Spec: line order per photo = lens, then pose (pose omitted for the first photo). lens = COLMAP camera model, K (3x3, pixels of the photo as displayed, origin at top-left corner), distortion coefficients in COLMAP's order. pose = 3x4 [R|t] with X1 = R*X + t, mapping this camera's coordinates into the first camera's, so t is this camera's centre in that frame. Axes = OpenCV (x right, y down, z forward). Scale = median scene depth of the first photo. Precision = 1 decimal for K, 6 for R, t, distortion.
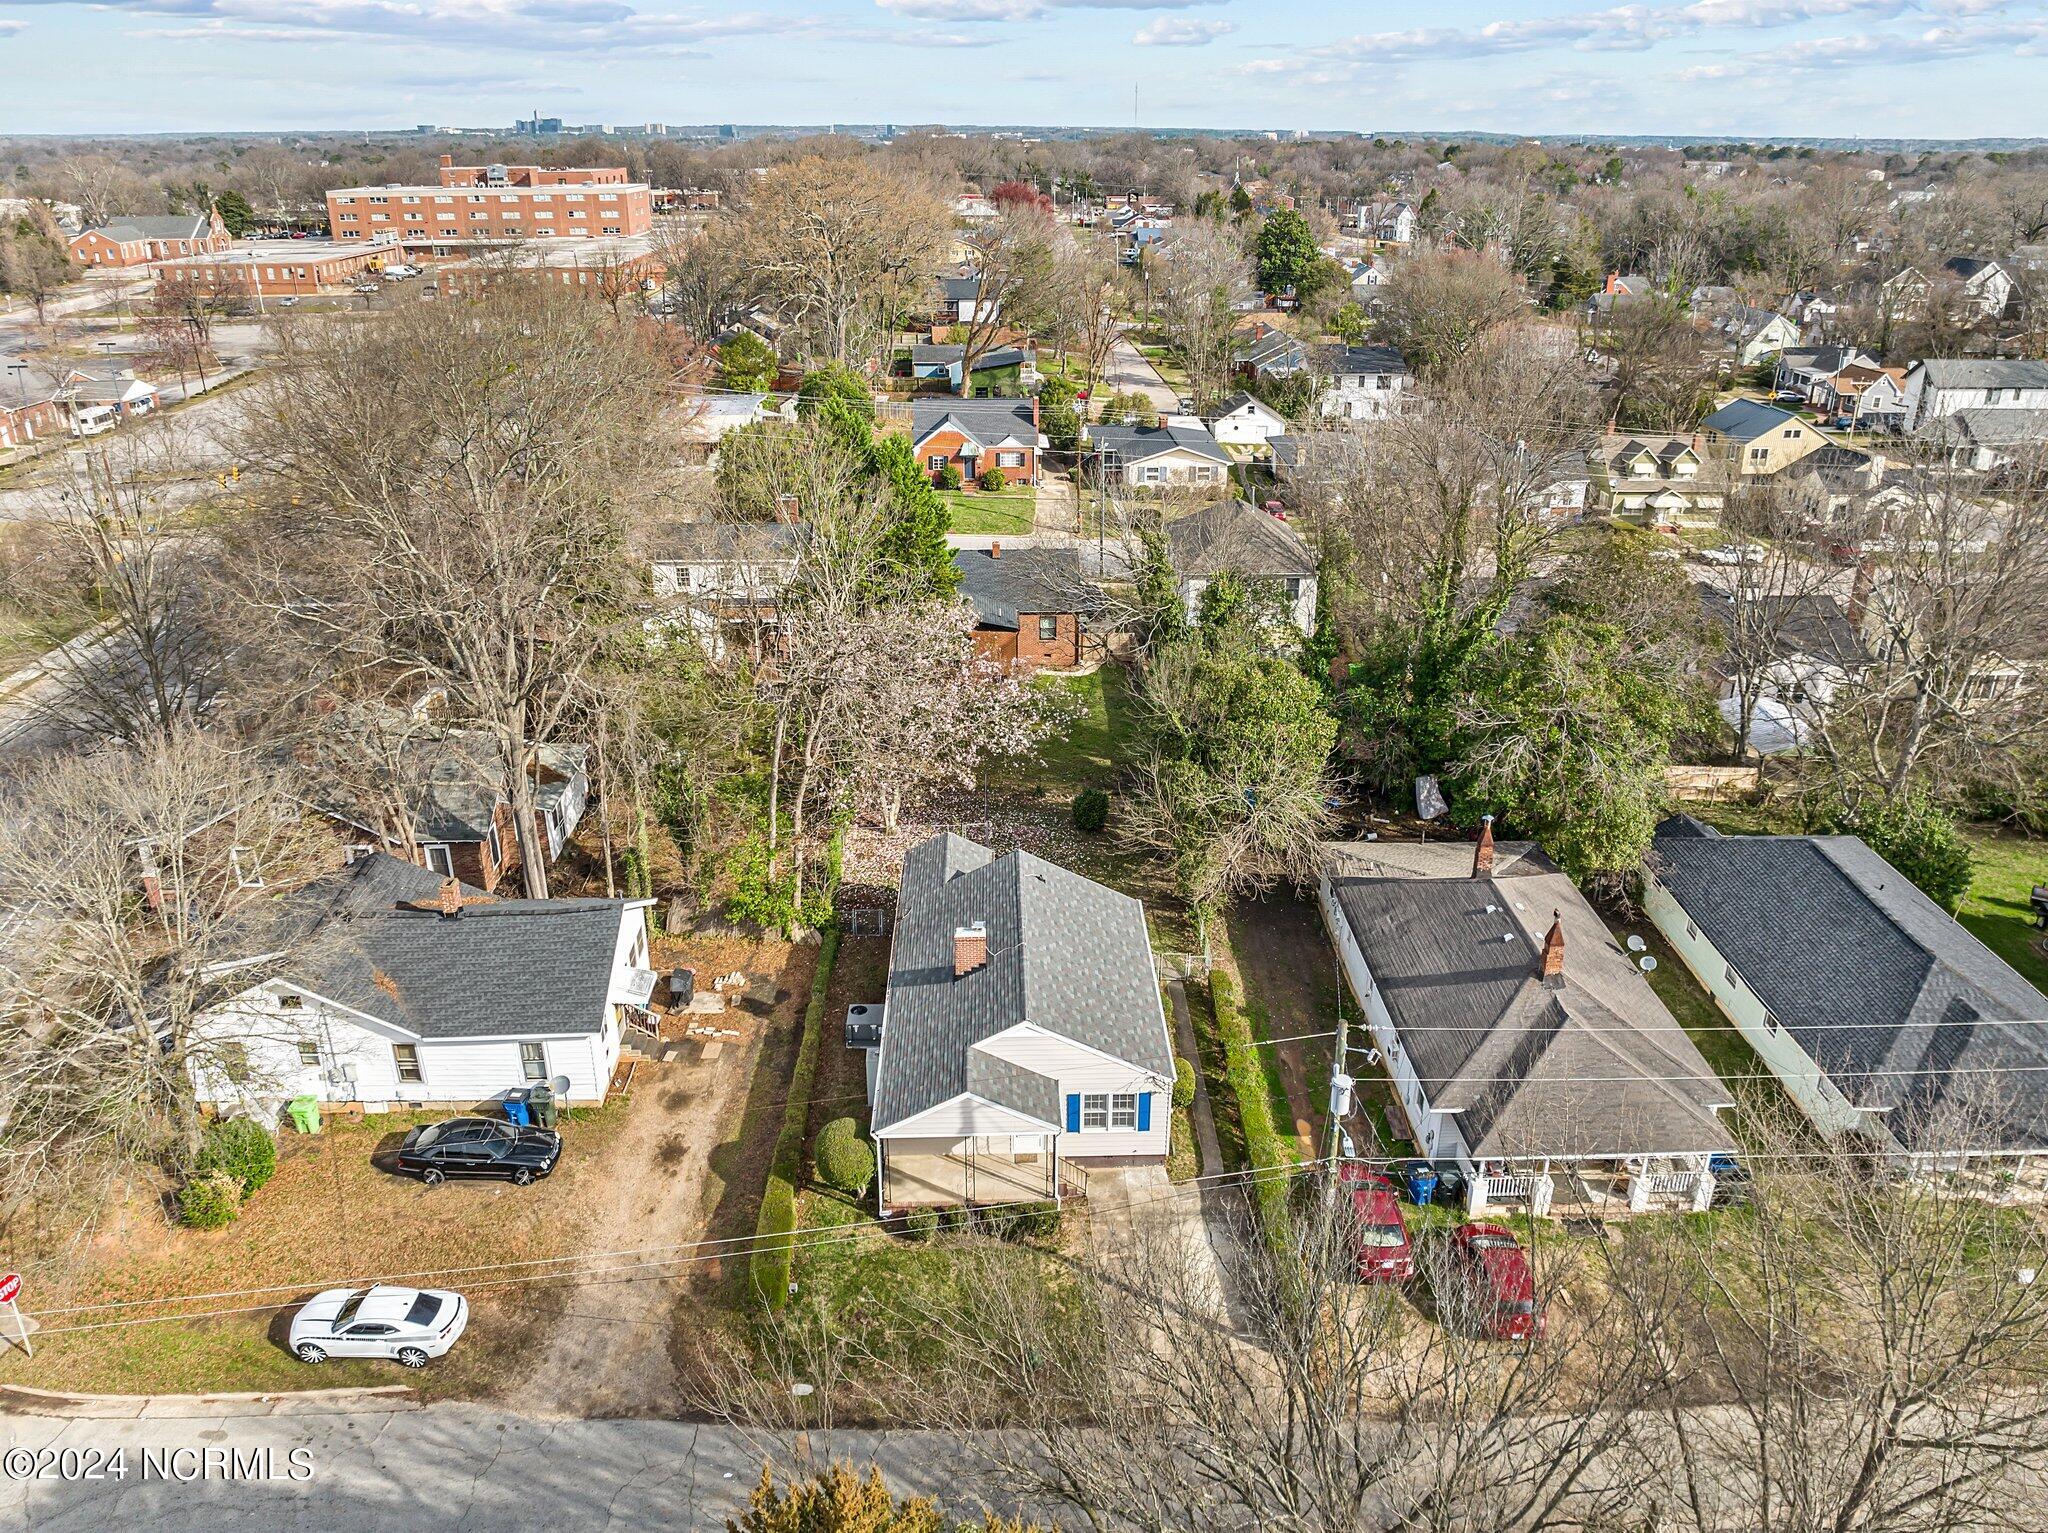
lens RADIAL K [[1459.1, 0, 1024.0], [0, 1459.1, 766.5], [0, 0, 1]] dist [-0.046525, 0.003352]
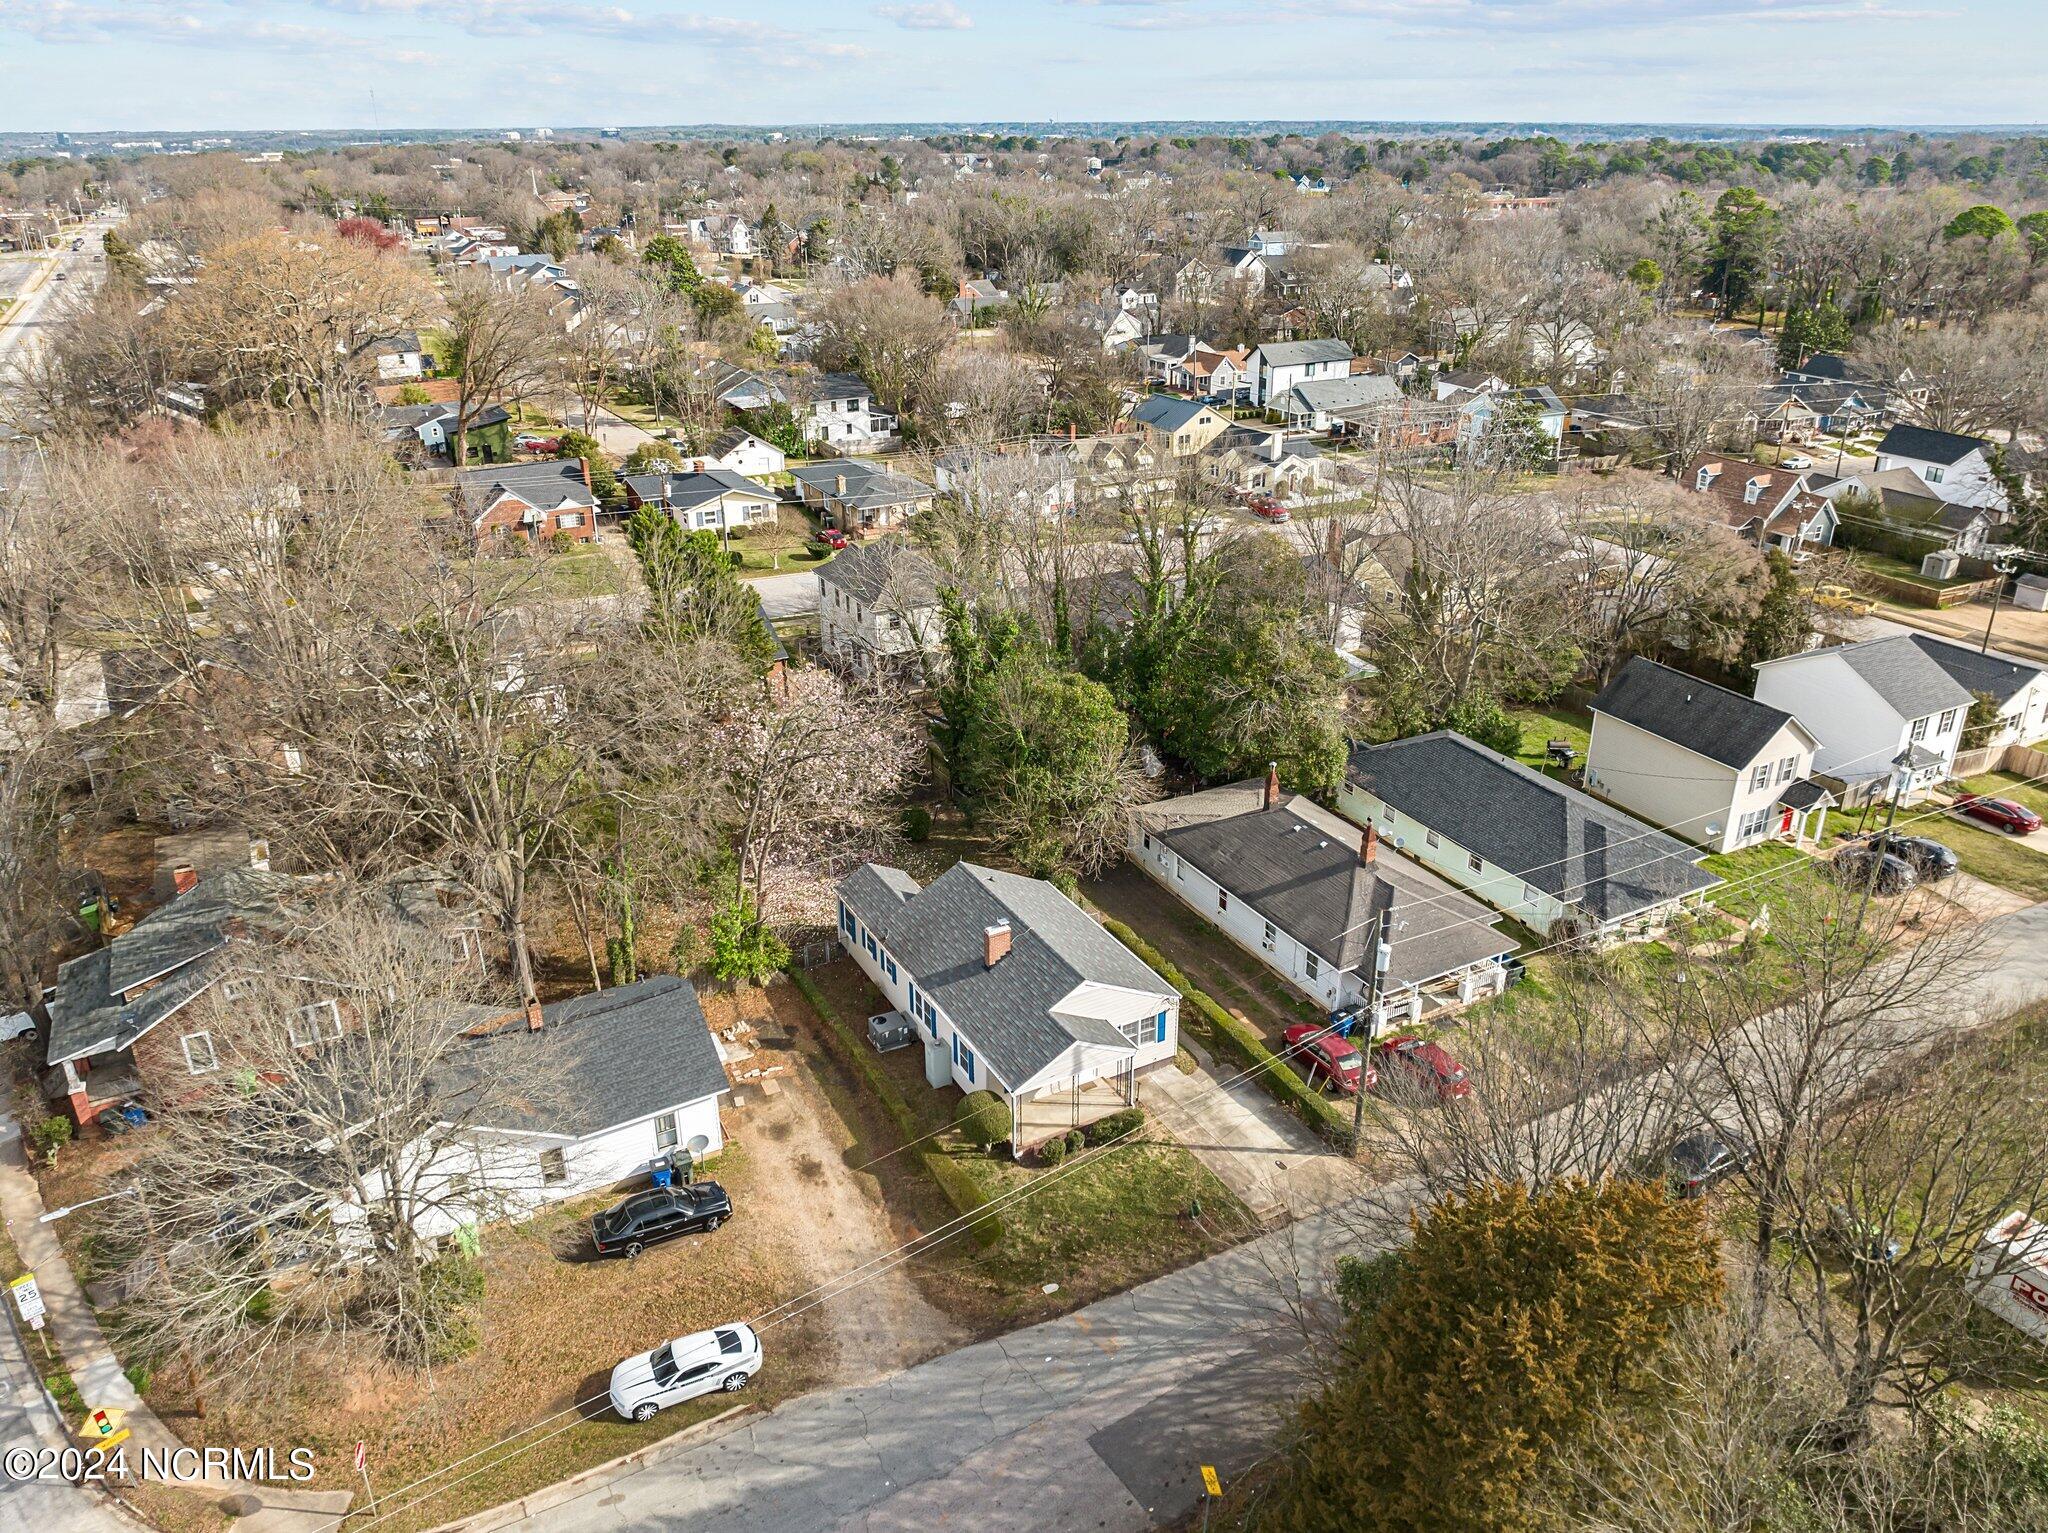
lens RADIAL K [[1444.0, 0, 1024.0], [0, 1444.0, 766.5], [0, 0, 1]] dist [-0.045545, -0.004595]
pose [[0.891598, -0.188884, 0.411553, -0.444237], [0.186481, 0.981362, 0.046405, -0.068699], [-0.412648, 0.035373, 0.910204, -0.133163]]
